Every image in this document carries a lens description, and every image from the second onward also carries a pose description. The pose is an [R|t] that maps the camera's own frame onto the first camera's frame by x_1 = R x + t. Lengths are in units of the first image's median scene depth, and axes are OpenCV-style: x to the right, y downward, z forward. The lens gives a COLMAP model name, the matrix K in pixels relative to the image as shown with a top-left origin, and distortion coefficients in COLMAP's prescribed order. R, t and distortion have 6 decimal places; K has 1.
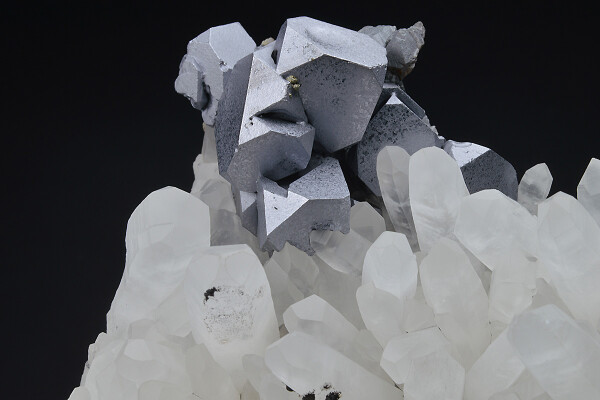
lens RADIAL K [[1779.6, 0, 299.8], [0, 1779.6, 200.1], [0, 0, 1]] dist [-0.099764, 0.000000]
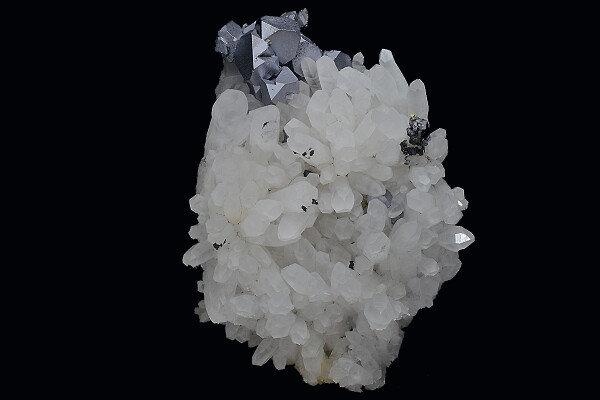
lens RADIAL K [[1779.6, 0, 300.0], [0, 1779.6, 200.1], [0, 0, 1]] dist [-0.099764, 0.000000]
pose [[0.954961, -0.210177, 0.209466, -0.560809], [0.187126, 0.974402, 0.124595, -0.156640], [-0.230291, -0.079787, 0.969845, -1.595800]]
